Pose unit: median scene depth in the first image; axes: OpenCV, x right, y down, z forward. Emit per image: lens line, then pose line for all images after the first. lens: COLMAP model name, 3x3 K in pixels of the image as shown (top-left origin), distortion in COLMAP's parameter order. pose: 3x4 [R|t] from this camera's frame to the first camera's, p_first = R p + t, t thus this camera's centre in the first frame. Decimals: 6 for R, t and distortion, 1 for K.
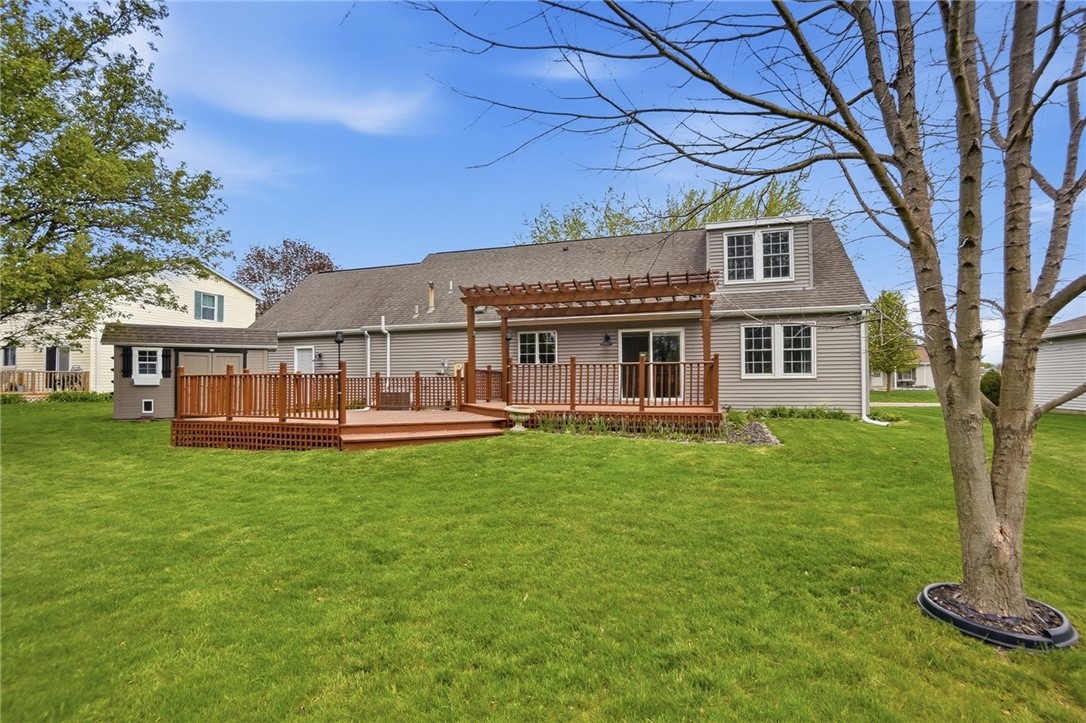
lens RADIAL K [[493.2, 0, 534.3], [0, 493.2, 380.2], [0, 0, 1]] dist [-0.040842, 0.003409]
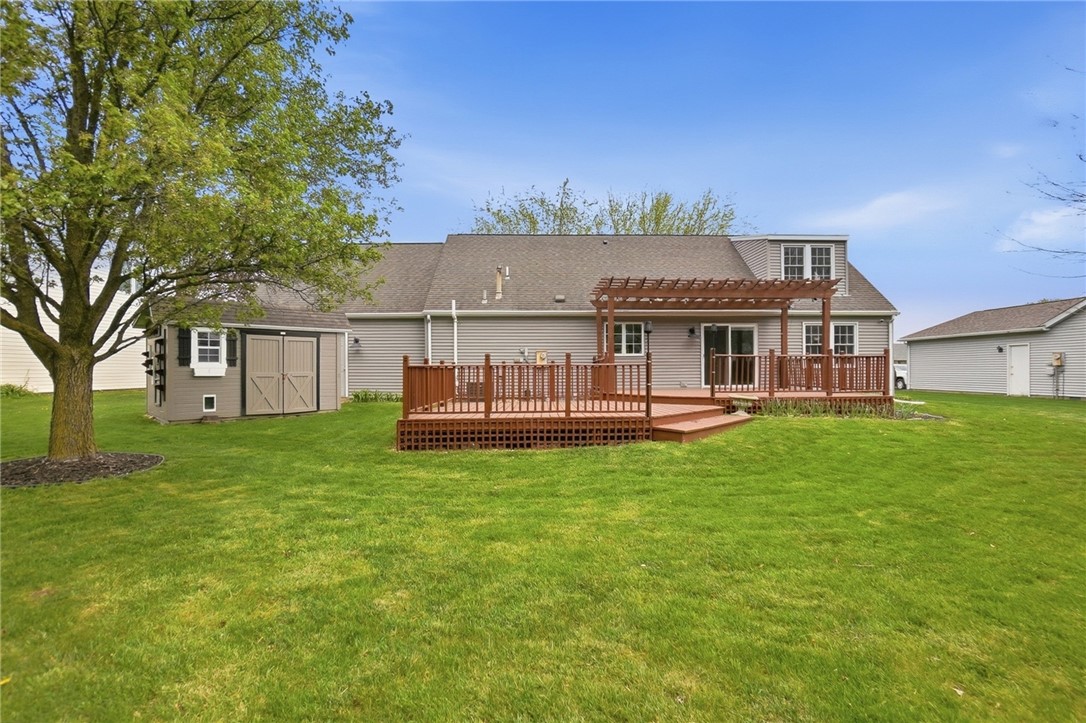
lens RADIAL K [[493.2, 0, 539.9], [0, 493.2, 370.6], [0, 0, 1]] dist [-0.040842, 0.003409]
pose [[0.945027, -0.002526, 0.326983, -0.548121], [0.000170, 0.999974, 0.007234, -0.004707], [-0.326993, -0.006780, 0.945003, 0.081941]]
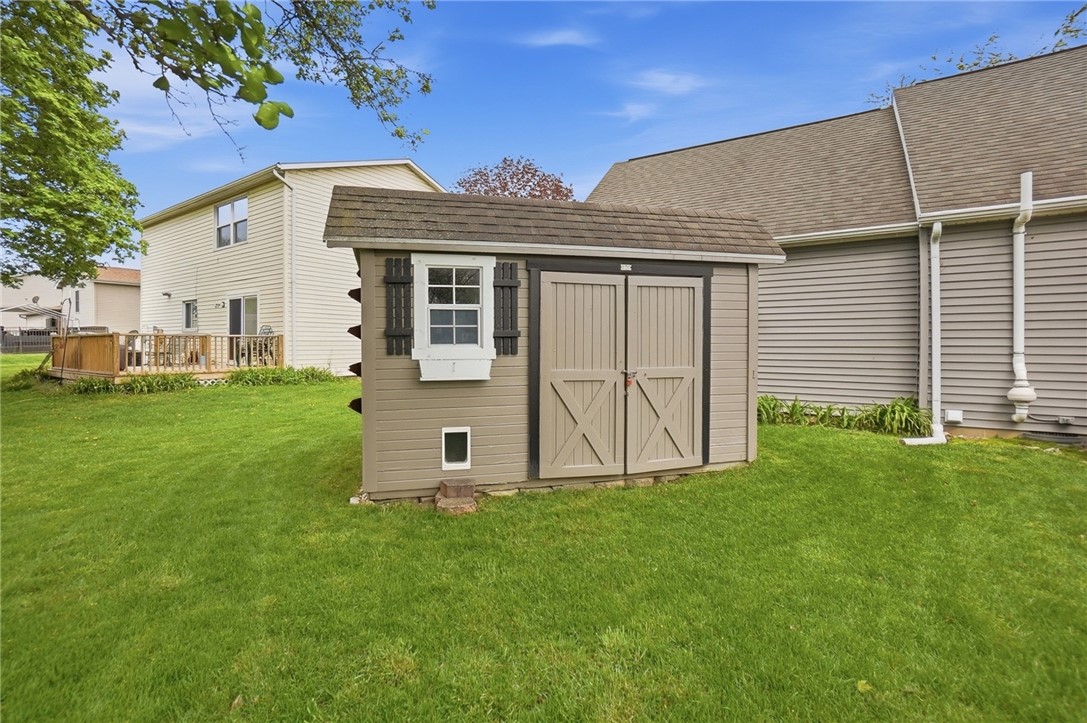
lens RADIAL K [[493.6, 0, 554.0], [0, 493.6, 357.9], [0, 0, 1]] dist [-0.040842, 0.003409]
pose [[0.971021, 0.004270, -0.238958, -0.661131], [0.004332, 0.999362, 0.035463, -0.014801], [0.238957, -0.035471, 0.970382, 0.703080]]
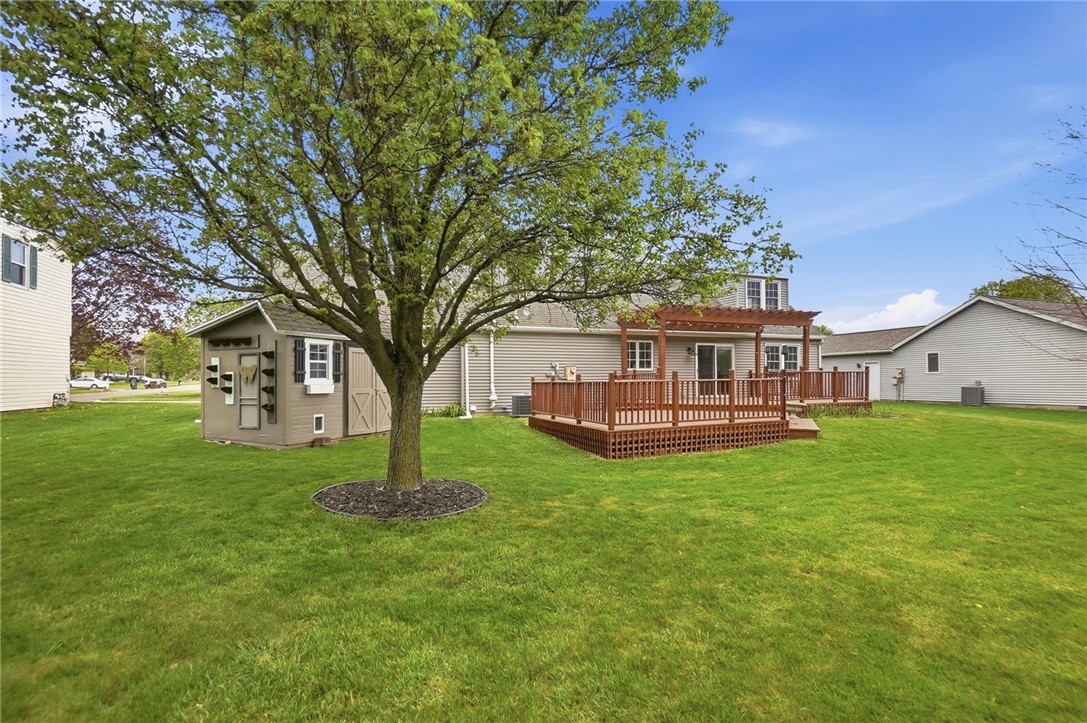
lens RADIAL K [[493.6, 0, 536.8], [0, 493.6, 378.5], [0, 0, 1]] dist [-0.040842, 0.003409]
pose [[0.793157, -0.002750, 0.609011, -0.974860], [0.005107, 0.999985, -0.002137, -0.008780], [-0.608996, 0.004805, 0.793159, 0.241551]]
